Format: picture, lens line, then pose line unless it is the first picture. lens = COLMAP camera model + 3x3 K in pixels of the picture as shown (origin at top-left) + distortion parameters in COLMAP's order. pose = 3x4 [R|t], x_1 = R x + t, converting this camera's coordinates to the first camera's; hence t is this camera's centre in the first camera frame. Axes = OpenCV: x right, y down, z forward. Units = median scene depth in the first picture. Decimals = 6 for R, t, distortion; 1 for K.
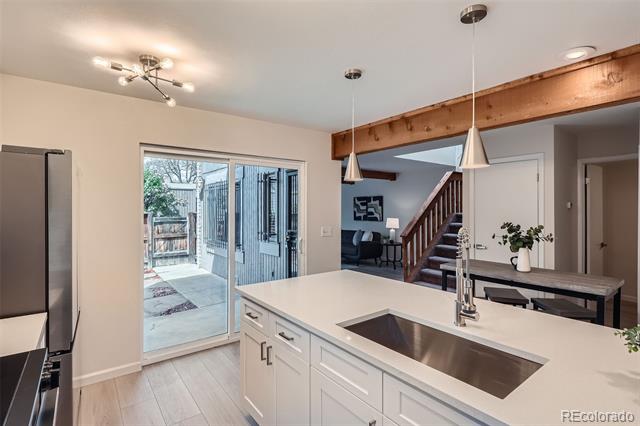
lens RADIAL K [[310.5, 0, 322.8], [0, 310.5, 210.1], [0, 0, 1]] dist [-0.002686, 0.000999]
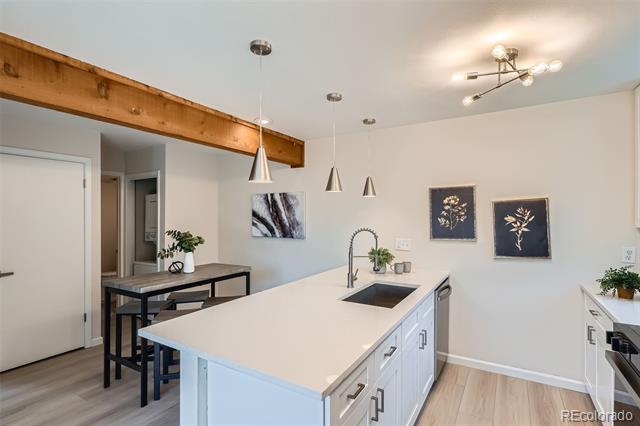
lens RADIAL K [[310.5, 0, 321.4], [0, 310.5, 214.8], [0, 0, 1]] dist [-0.002686, 0.000999]
pose [[-0.357250, 0.002420, 0.934006, -0.170985], [0.001371, 0.999997, -0.002067, -0.003243], [-0.934008, 0.000542, -0.357252, 0.278597]]
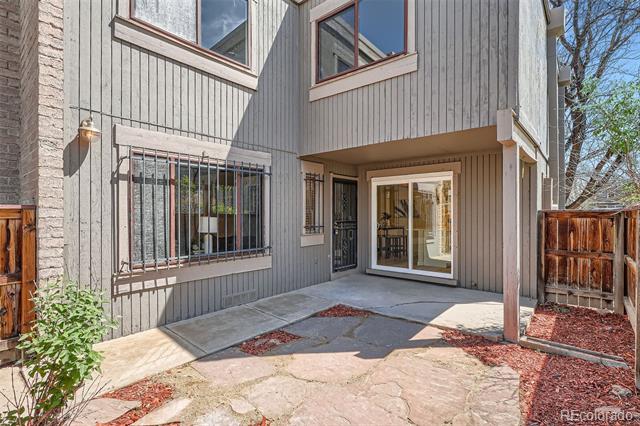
lens RADIAL K [[310.5, 0, 322.0], [0, 310.5, 214.1], [0, 0, 1]] dist [-0.002686, 0.000999]
pose [[-0.217277, 0.004826, 0.976098, -0.785396], [0.004556, 0.999982, -0.003930, 0.018996], [-0.976099, 0.003594, -0.217295, 0.736168]]
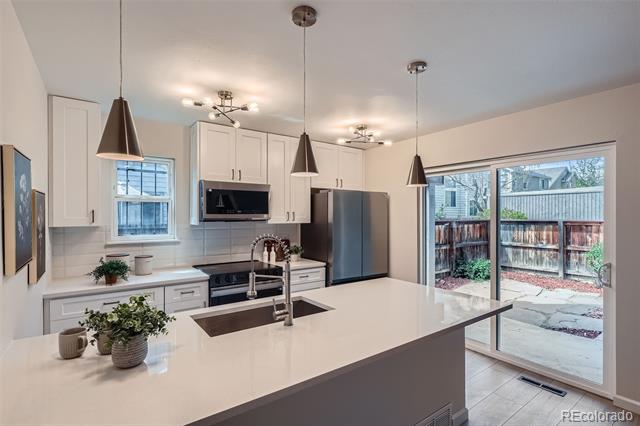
lens RADIAL K [[310.5, 0, 319.5], [0, 310.5, 216.1], [0, 0, 1]] dist [-0.002686, 0.000999]
pose [[-0.034641, 0.002796, -0.999396, 0.249189], [-0.002397, 0.999993, 0.002881, -0.003281], [0.999397, 0.002496, -0.034634, 0.184700]]
